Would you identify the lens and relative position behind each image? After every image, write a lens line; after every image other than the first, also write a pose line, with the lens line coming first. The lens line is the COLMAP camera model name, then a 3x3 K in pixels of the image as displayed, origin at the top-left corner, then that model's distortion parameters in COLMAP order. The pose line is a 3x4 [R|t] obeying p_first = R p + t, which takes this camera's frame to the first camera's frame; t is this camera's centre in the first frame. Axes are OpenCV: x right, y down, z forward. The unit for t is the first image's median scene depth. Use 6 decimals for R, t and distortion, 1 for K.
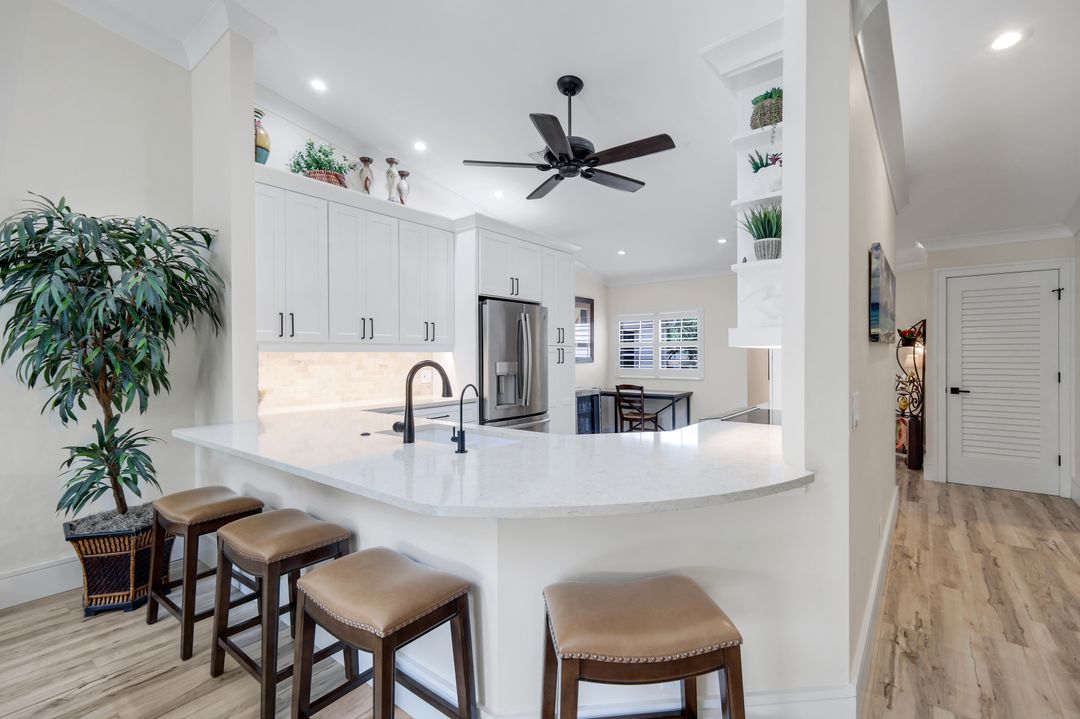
lens RADIAL K [[489.3, 0, 543.7], [0, 489.3, 357.0], [0, 0, 1]] dist [0.002130, 0.000084]
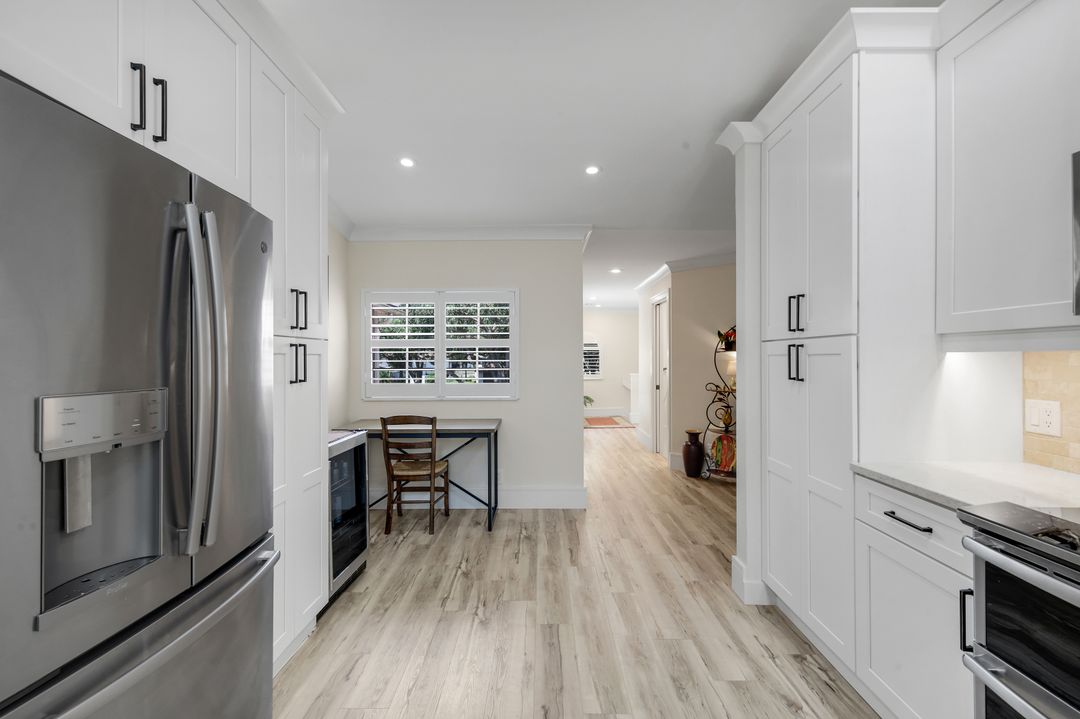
lens RADIAL K [[489.3, 0, 543.7], [0, 489.3, 357.0], [0, 0, 1]] dist [0.002130, 0.000084]
pose [[0.794127, 0.005133, 0.607730, -0.045378], [0.000412, 0.999960, -0.008984, -0.003716], [-0.607752, 0.007385, 0.794093, 0.586765]]
